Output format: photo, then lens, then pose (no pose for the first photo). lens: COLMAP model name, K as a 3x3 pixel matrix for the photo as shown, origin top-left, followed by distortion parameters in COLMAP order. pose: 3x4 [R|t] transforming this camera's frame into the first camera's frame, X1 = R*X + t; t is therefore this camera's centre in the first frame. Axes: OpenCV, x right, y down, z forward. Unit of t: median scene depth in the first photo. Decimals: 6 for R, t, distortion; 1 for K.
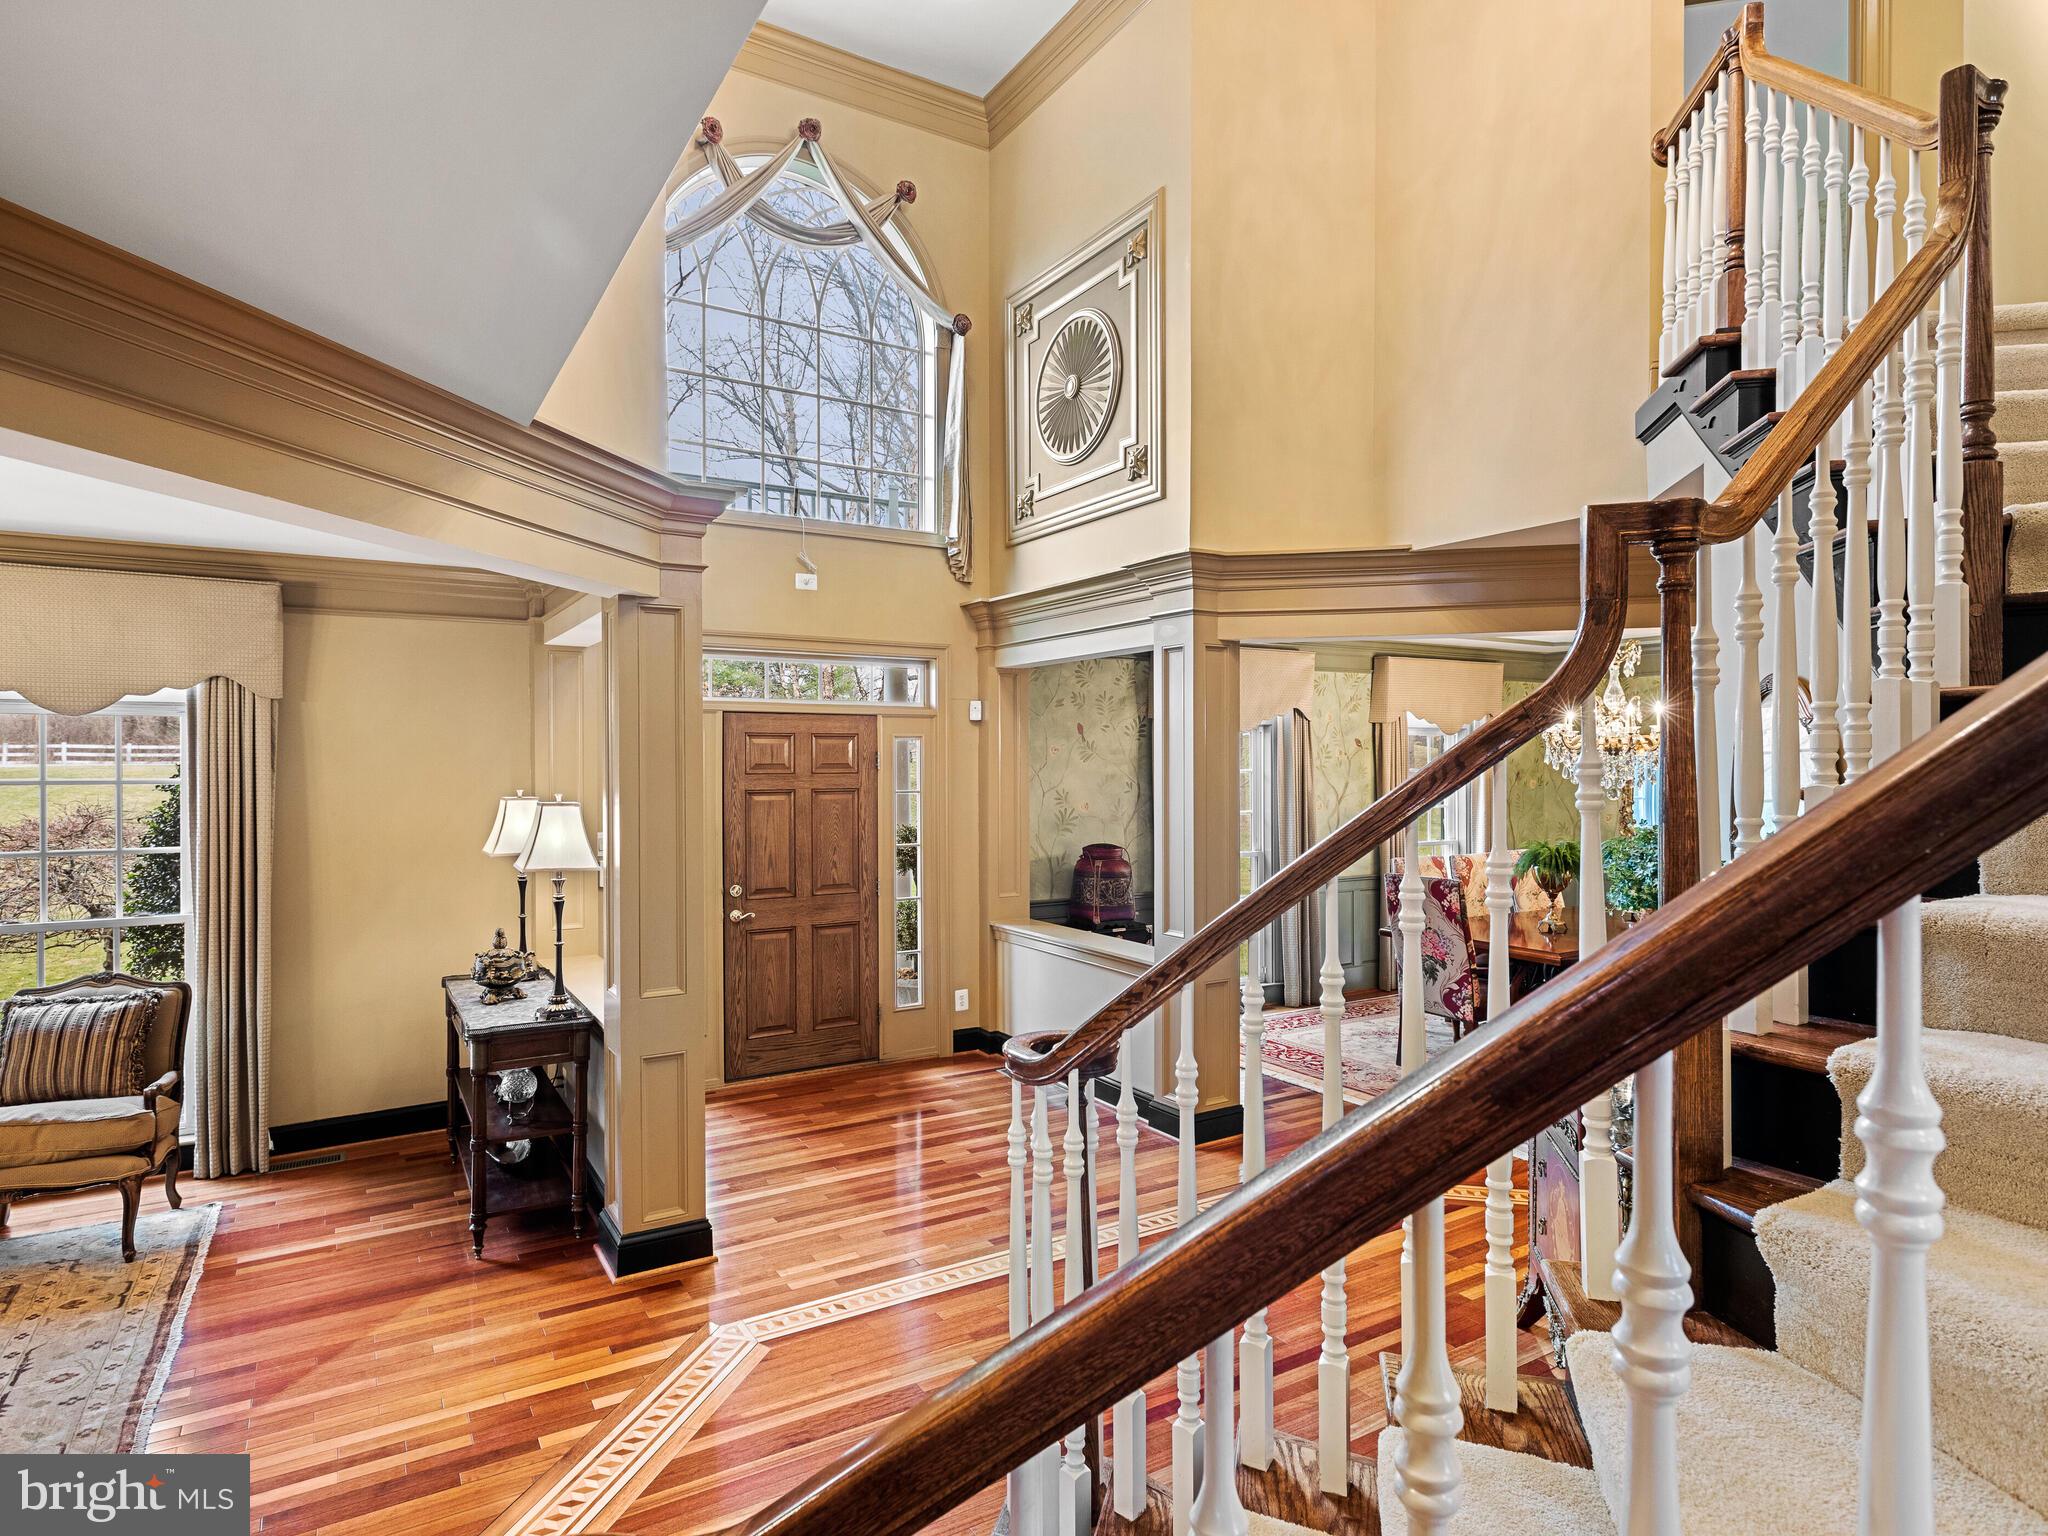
lens RADIAL K [[1129.1, 0, 1024.0], [0, 1129.1, 768.0], [0, 0, 1]] dist [0.021995, 0.000158]
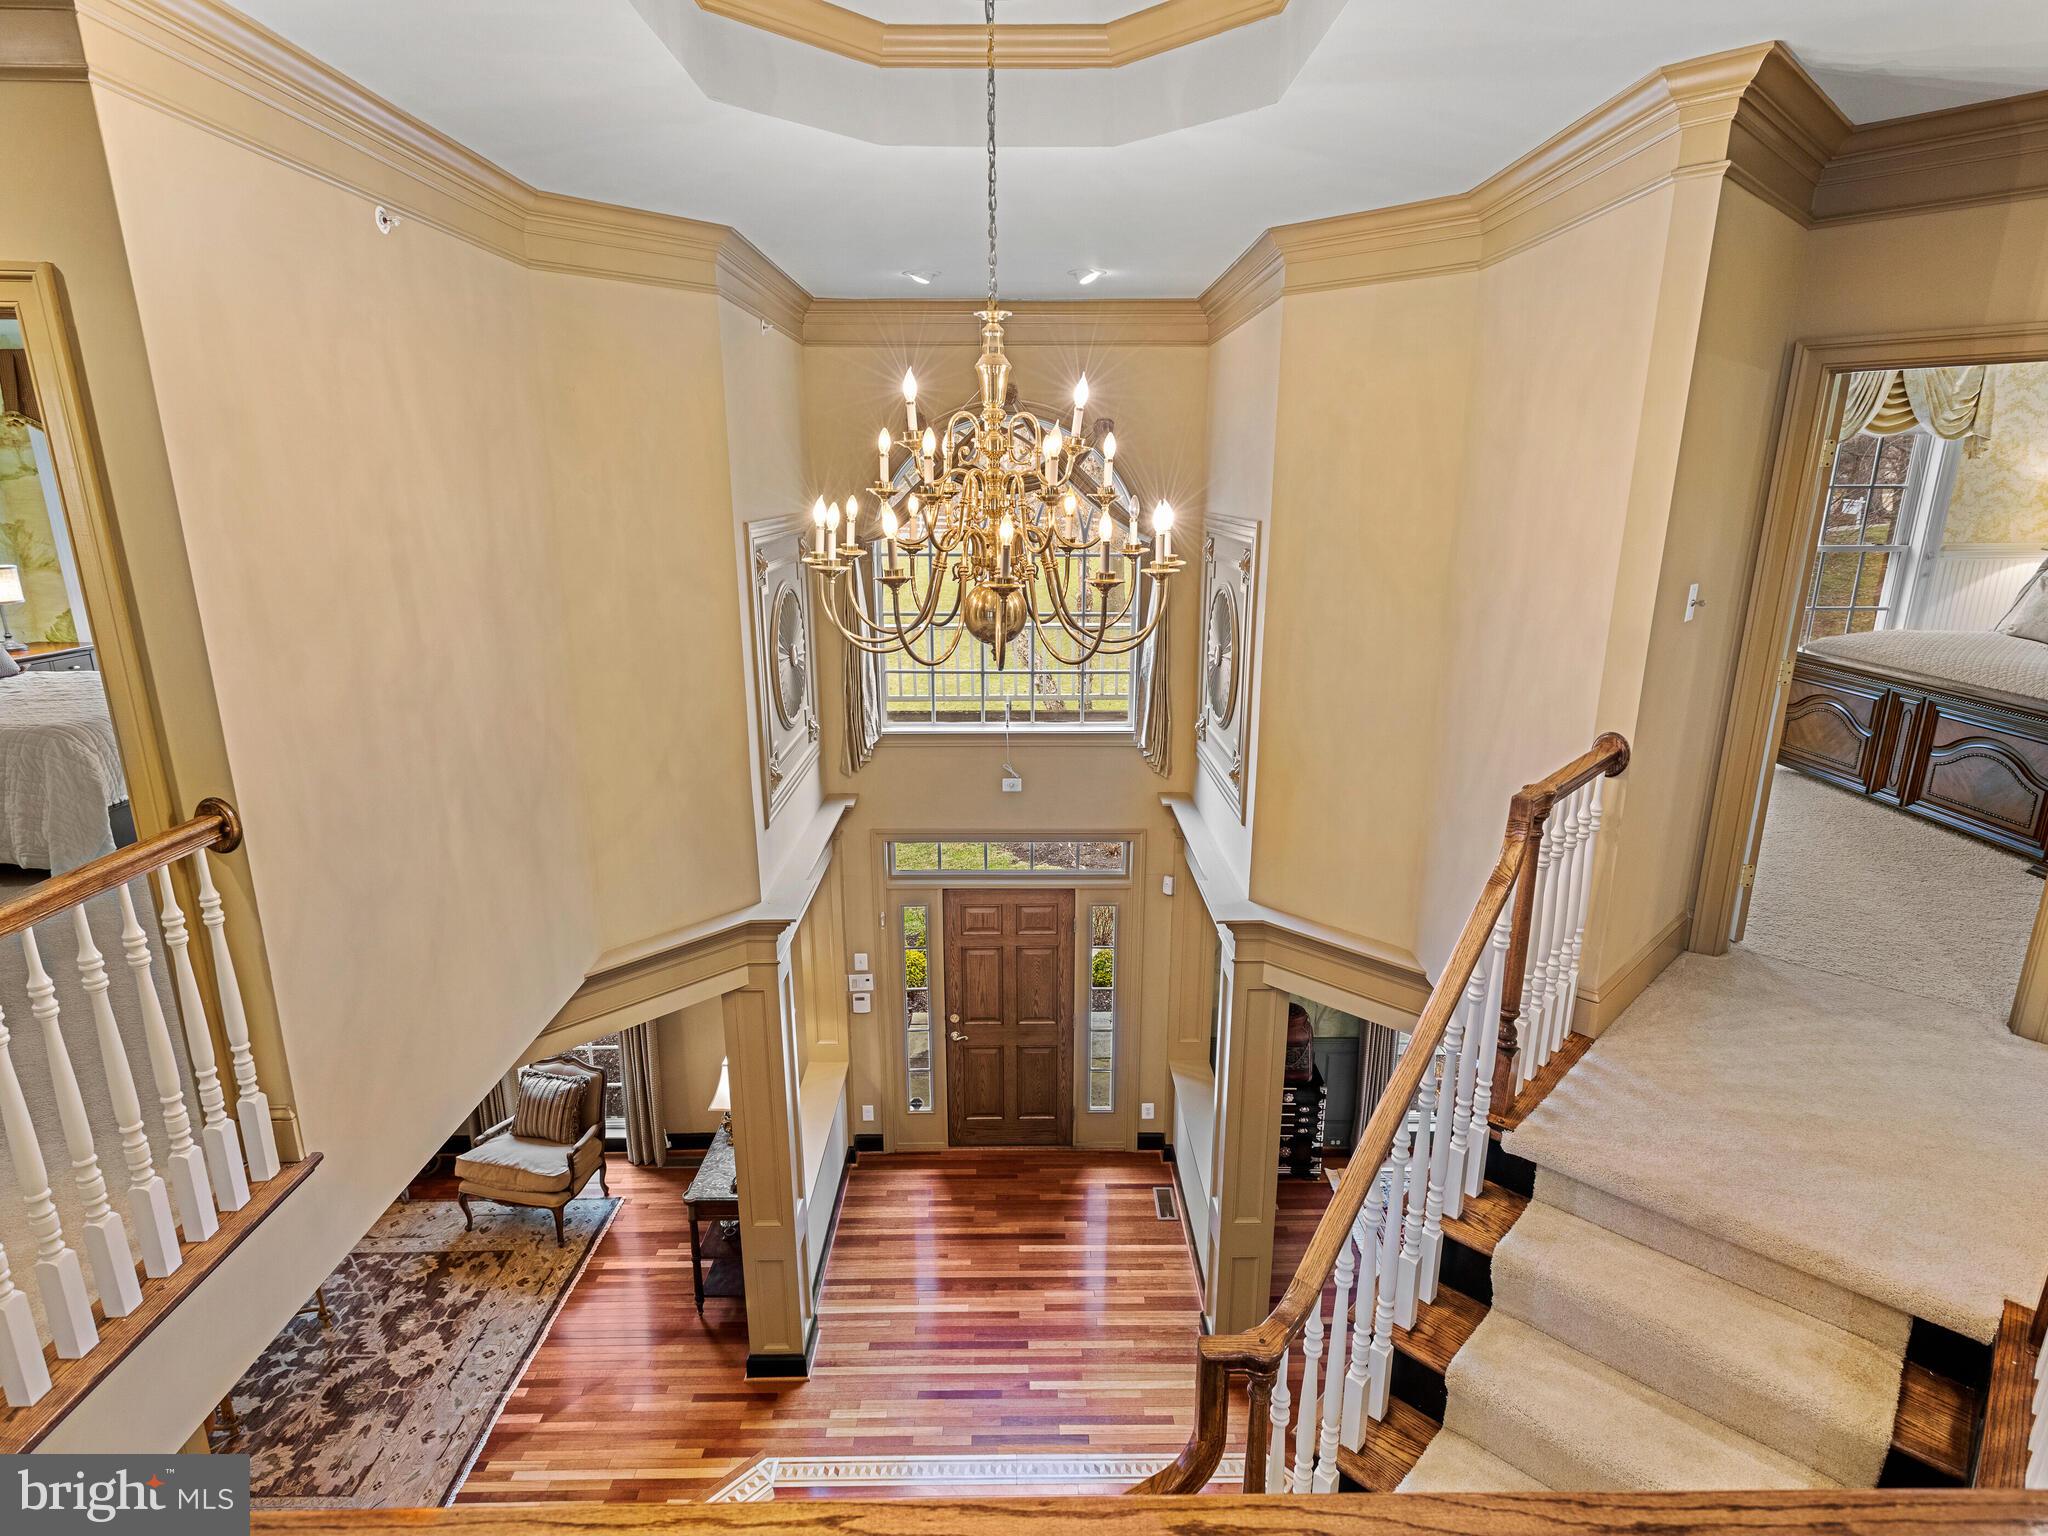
lens RADIAL K [[1071.6, 0, 1025.5], [0, 1071.6, 801.1], [0, 0, 1]] dist [0.031844, 0.000319]
pose [[0.861084, 0.149037, -0.486129, 0.376316], [-0.006884, 0.959407, 0.281941, -0.478405], [0.508416, -0.239429, 0.827156, 0.083206]]
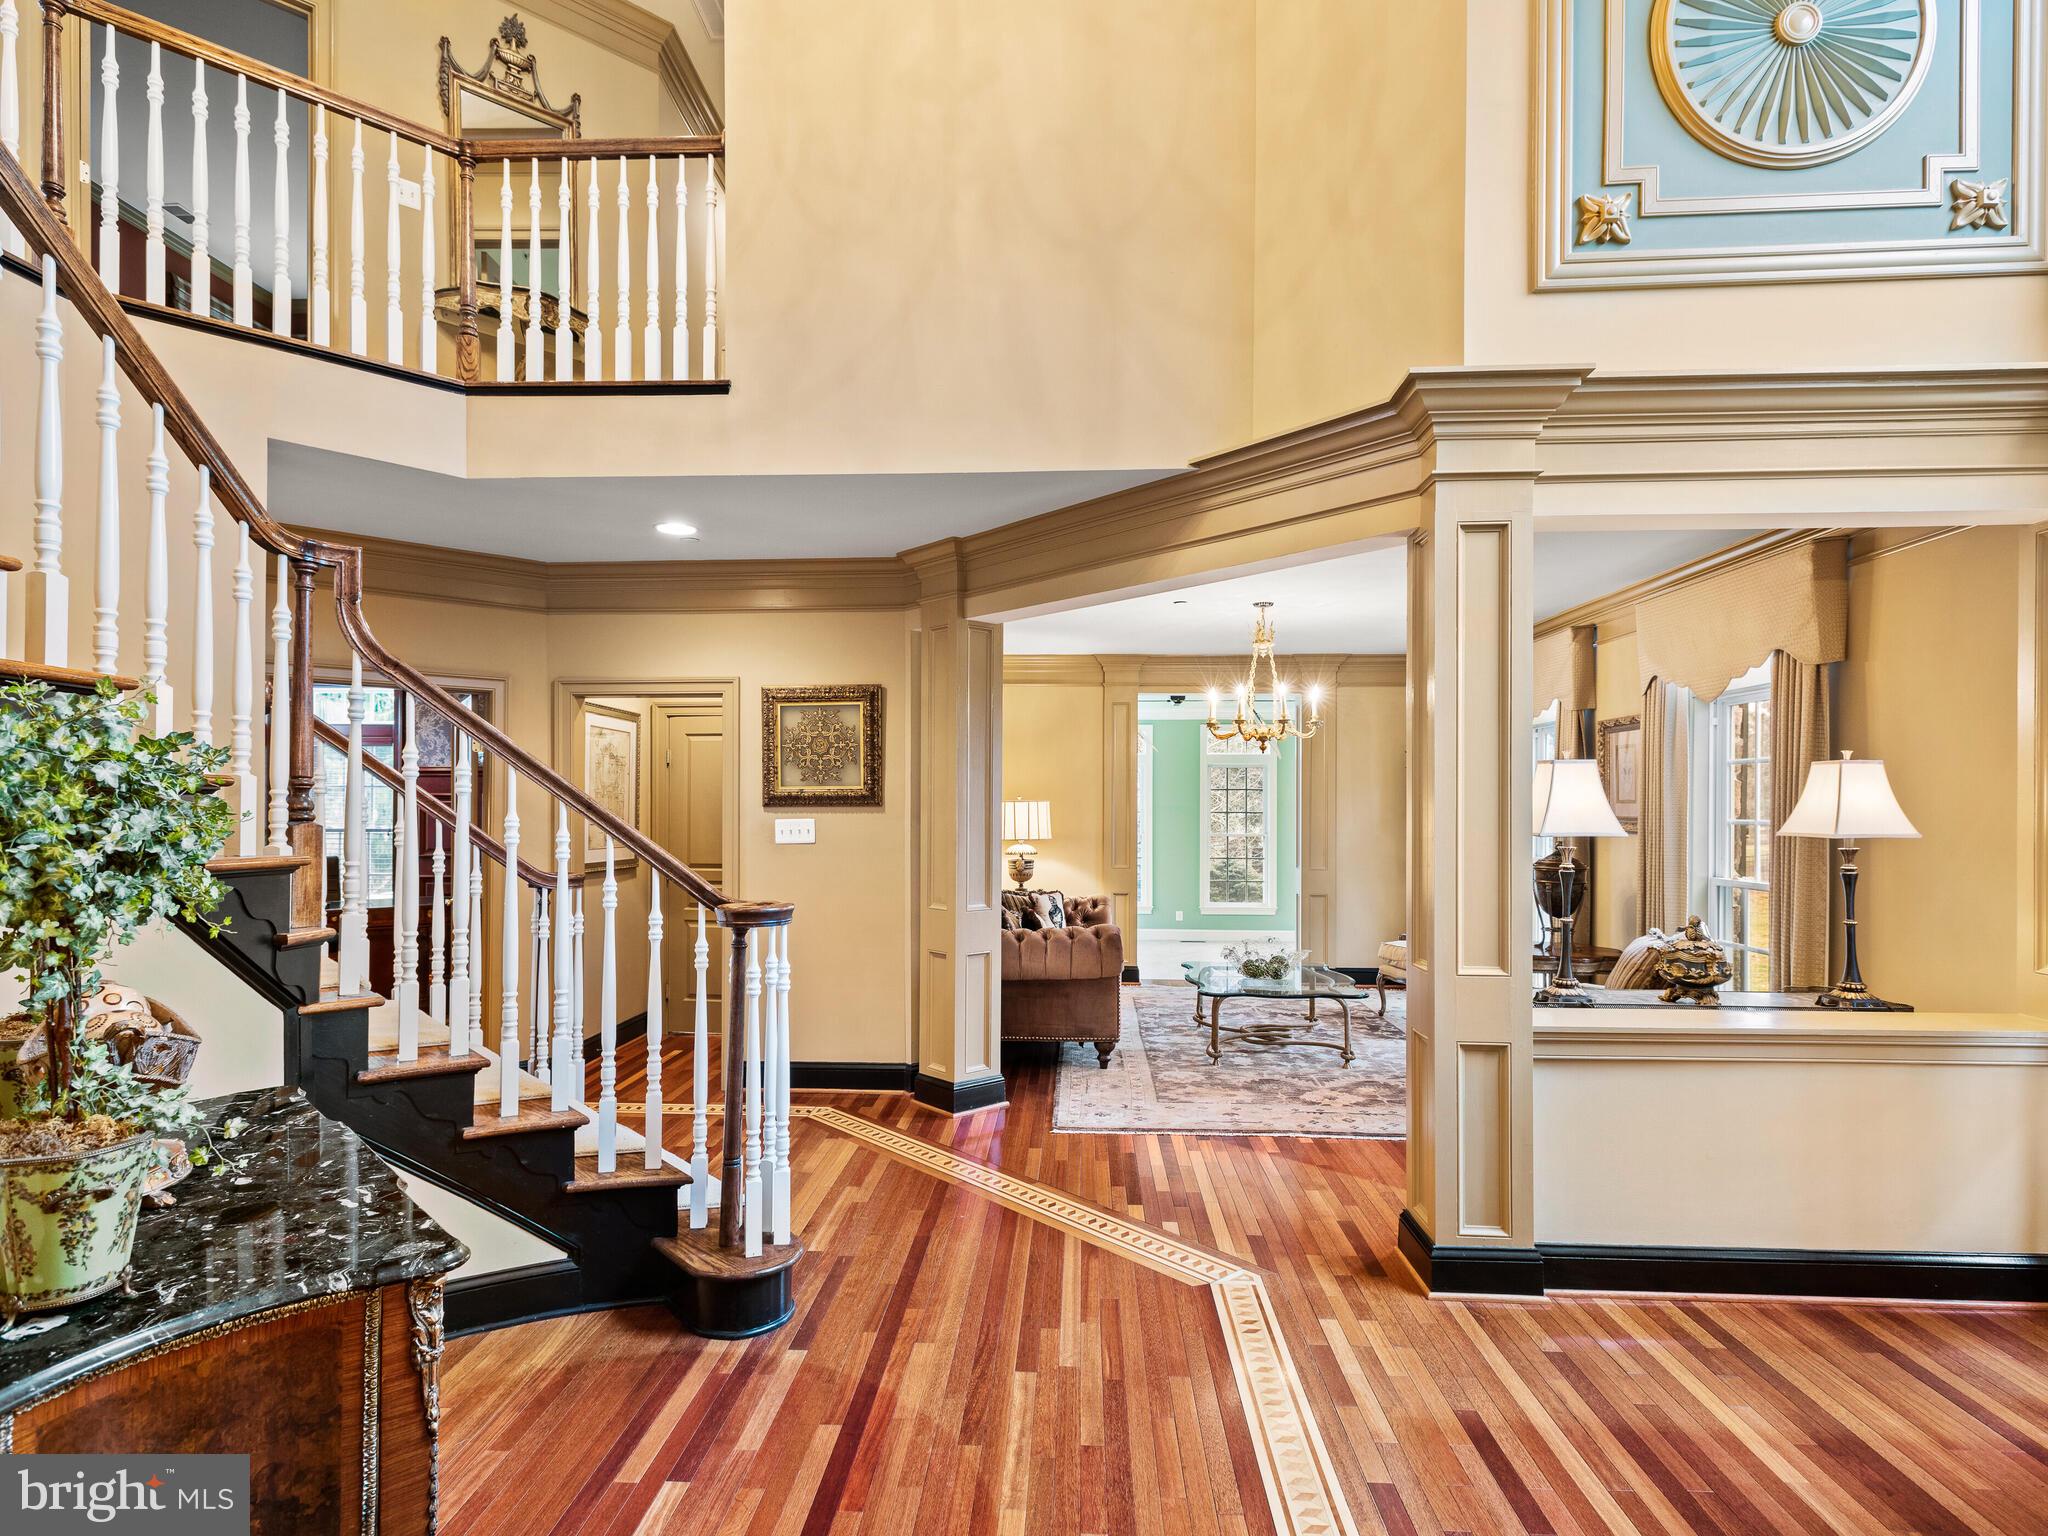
lens RADIAL K [[1071.6, 0, 1025.5], [0, 1071.6, 801.1], [0, 0, 1]] dist [0.031844, 0.000319]
pose [[-0.558596, -0.004918, -0.829425, 0.363669], [-0.006985, 0.999975, -0.001225, 0.045032], [0.829411, 0.005110, -0.558616, 0.781808]]
